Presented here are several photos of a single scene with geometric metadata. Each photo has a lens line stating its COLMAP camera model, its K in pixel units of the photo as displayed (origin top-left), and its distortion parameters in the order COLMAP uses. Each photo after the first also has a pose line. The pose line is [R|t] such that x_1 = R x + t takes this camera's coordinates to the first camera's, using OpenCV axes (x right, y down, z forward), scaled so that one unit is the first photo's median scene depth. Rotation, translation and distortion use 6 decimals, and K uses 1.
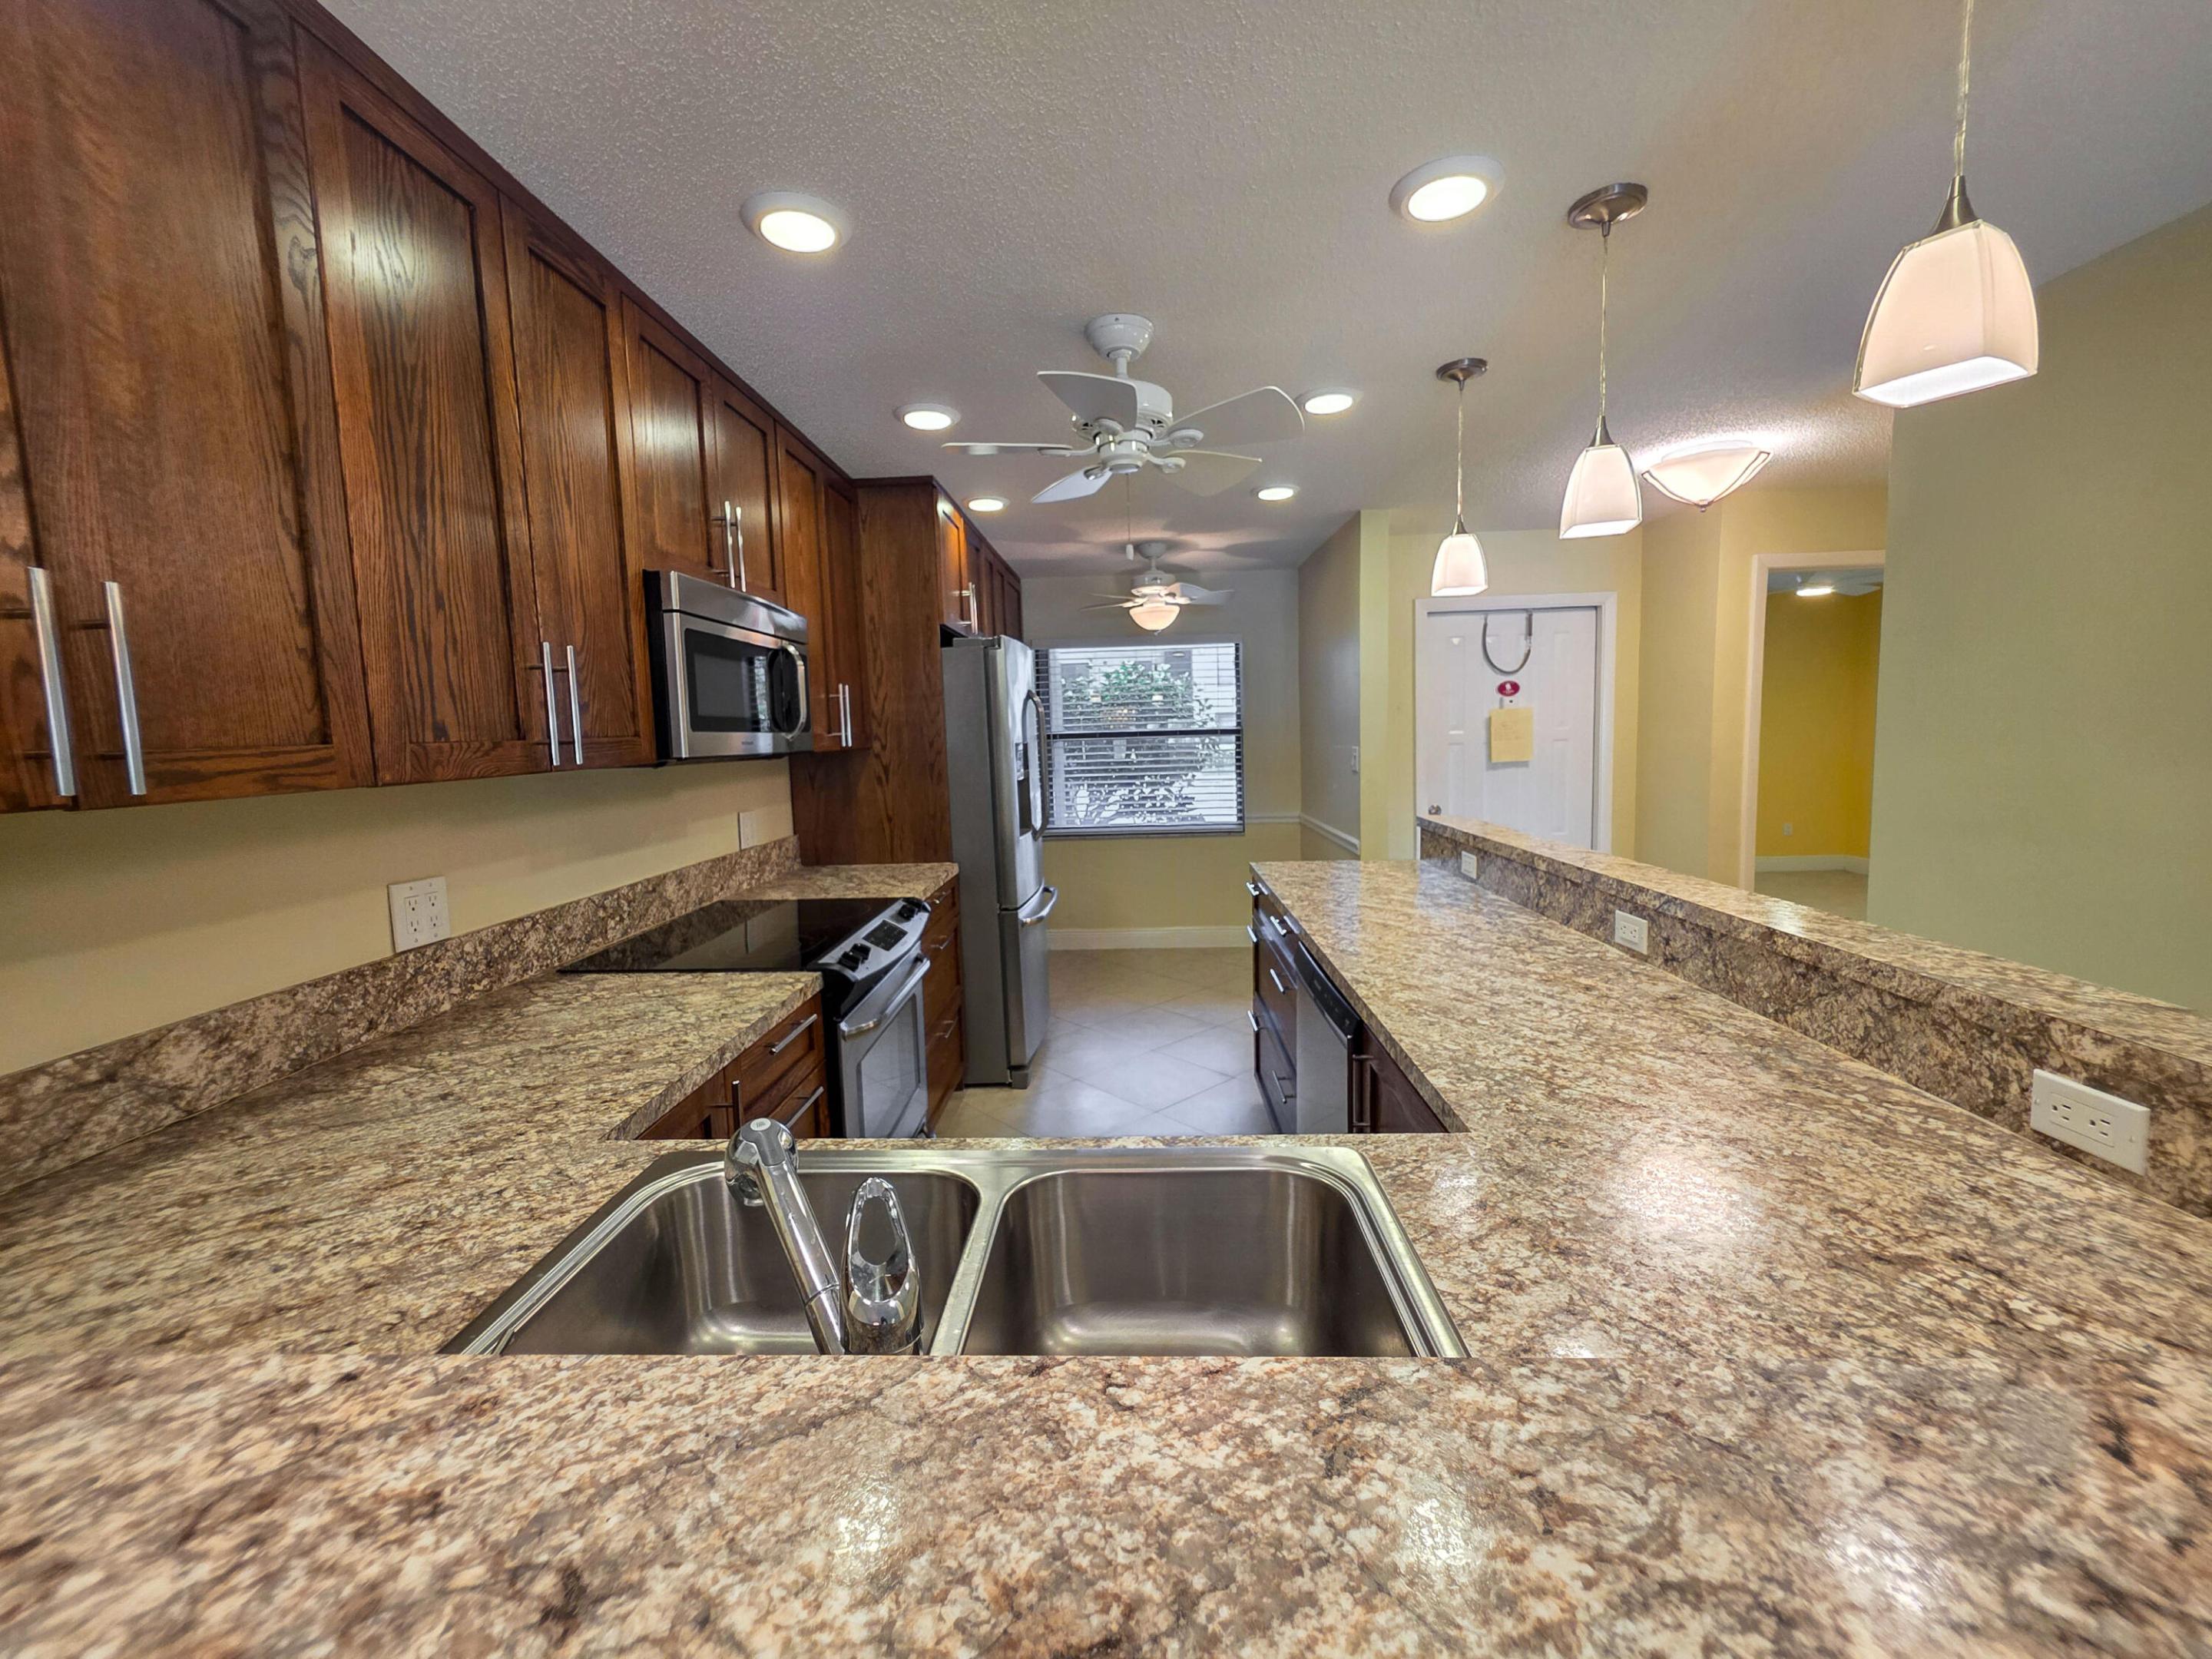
lens RADIAL K [[893.0, 0, 1099.8], [0, 893.0, 817.0], [0, 0, 1]] dist [-0.000287, -0.000090]
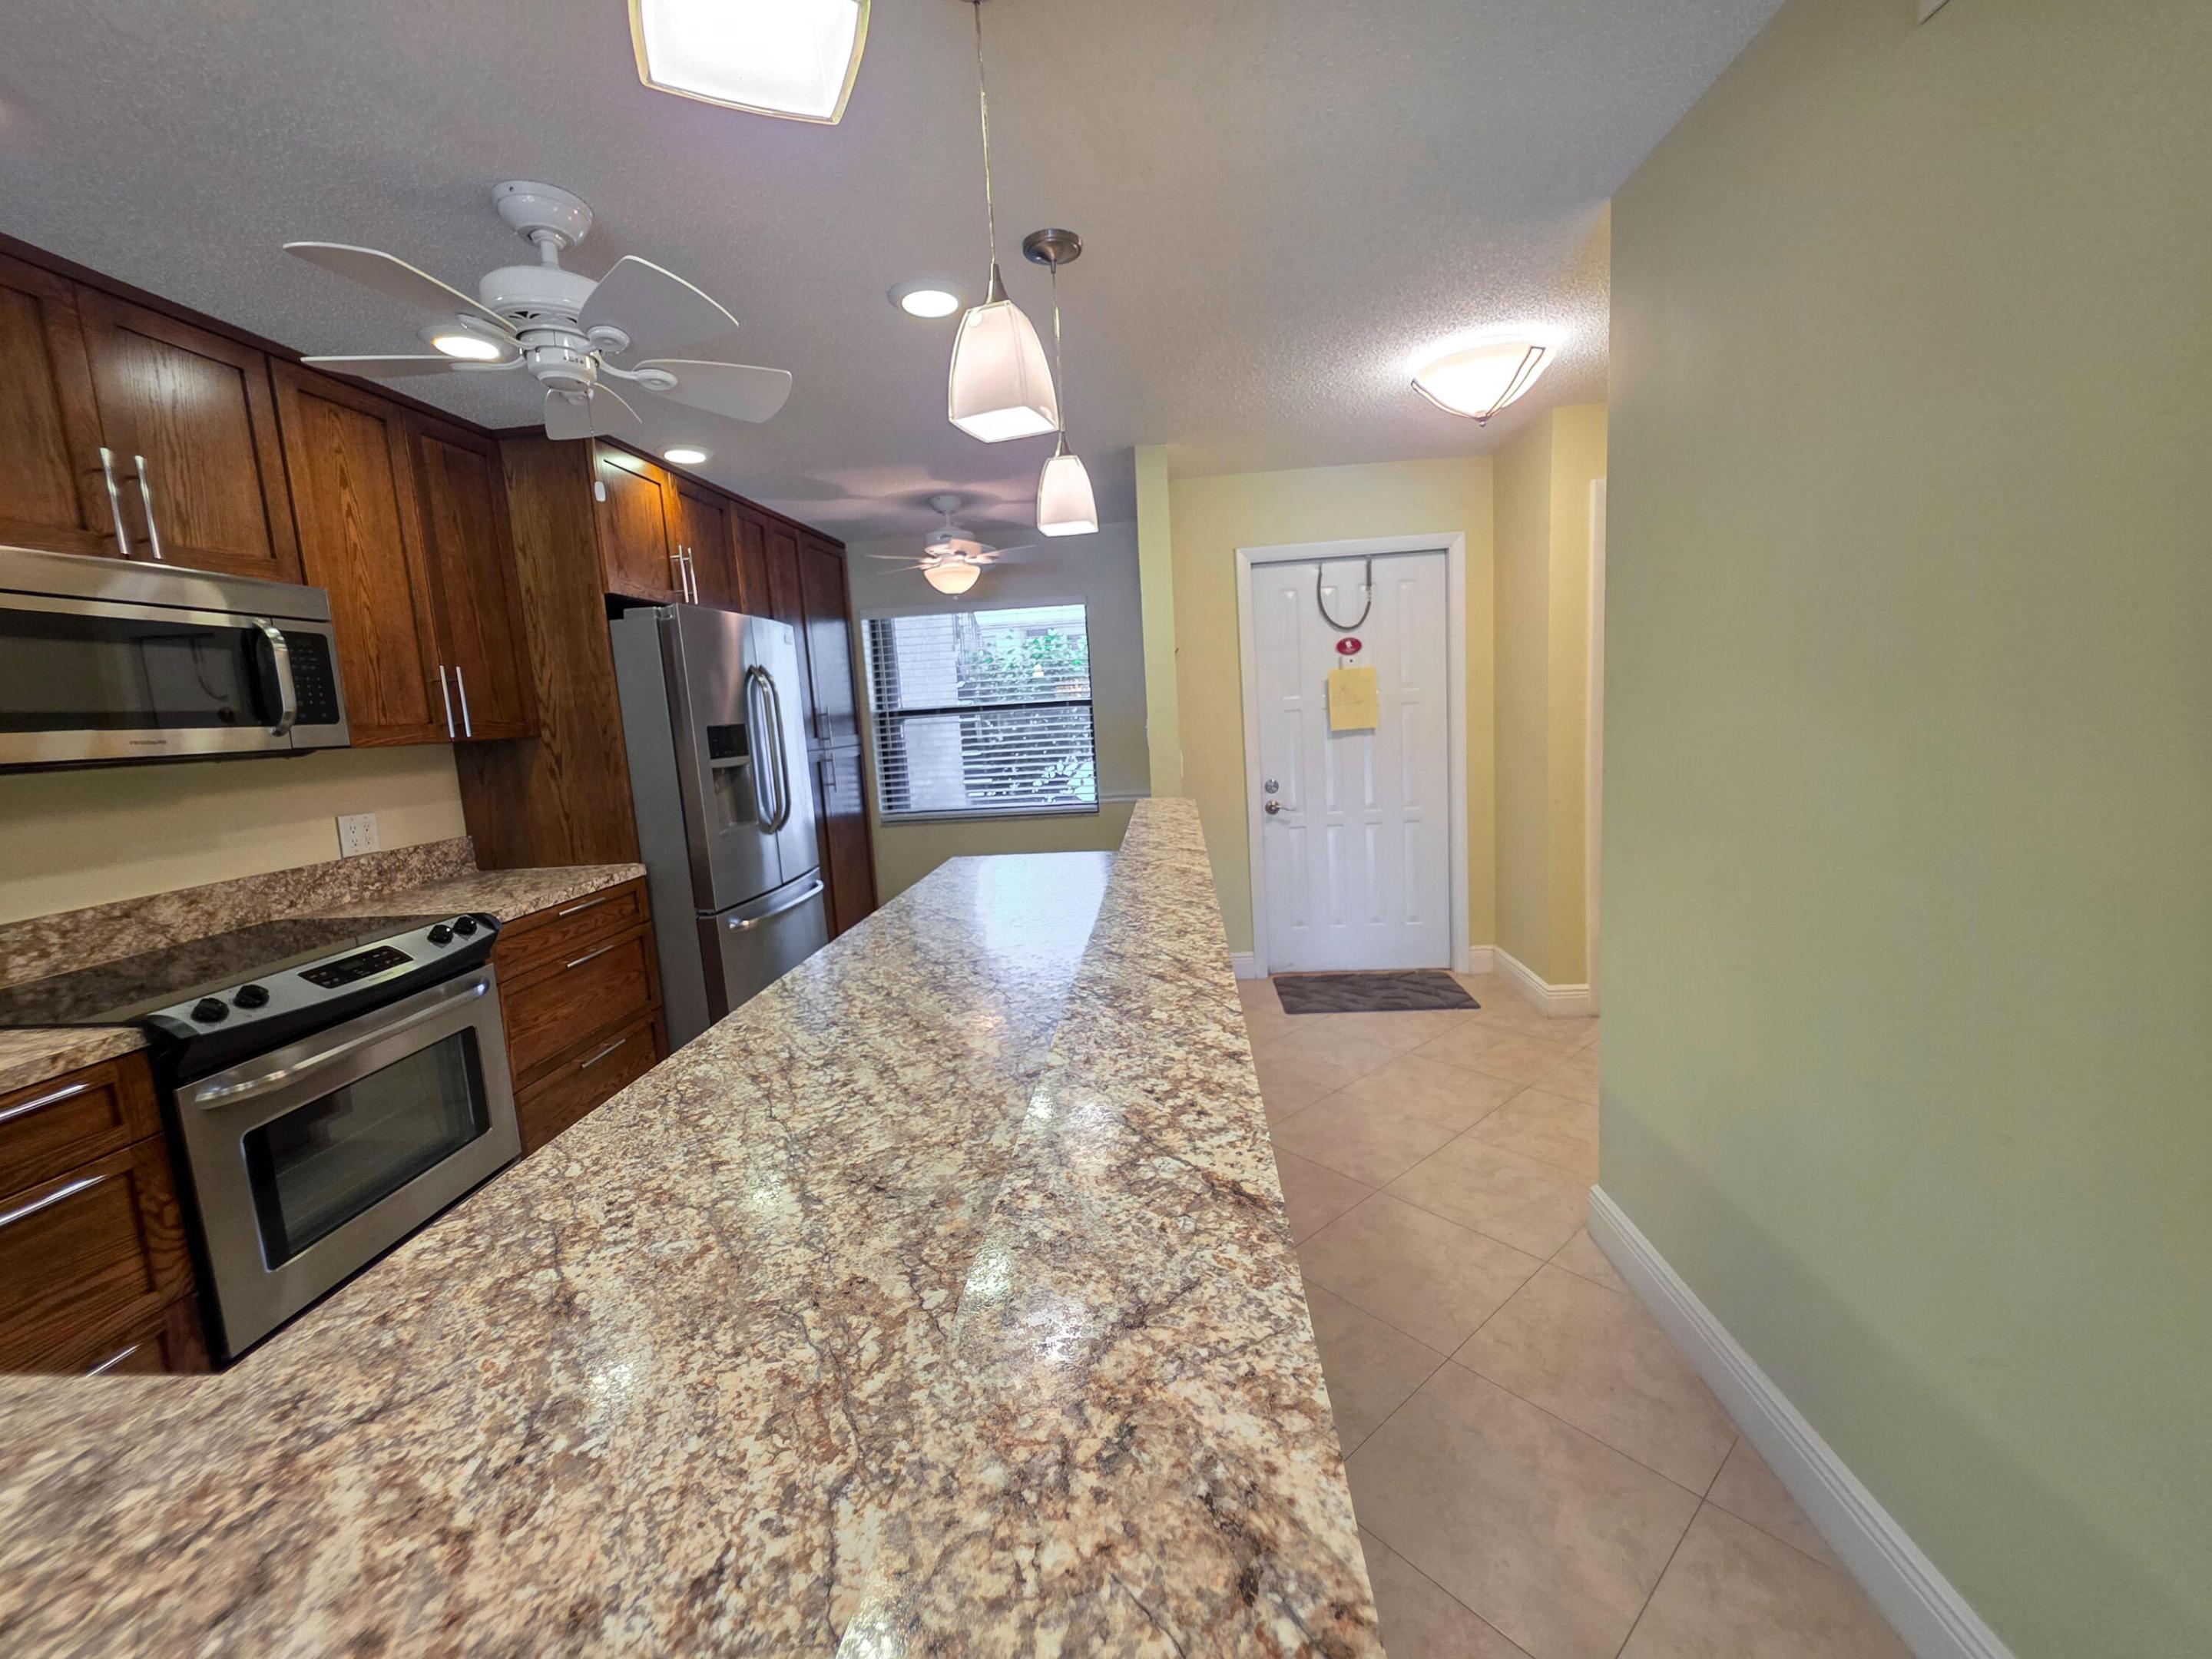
lens RADIAL K [[895.0, 0, 1095.8], [0, 895.0, 820.0], [0, 0, 1]] dist [-0.000341, 0.000519]
pose [[0.998797, -0.022907, -0.043348, 0.490652], [0.024402, 0.999114, 0.034284, -0.016984], [0.042524, -0.035301, 0.998472, 0.196048]]
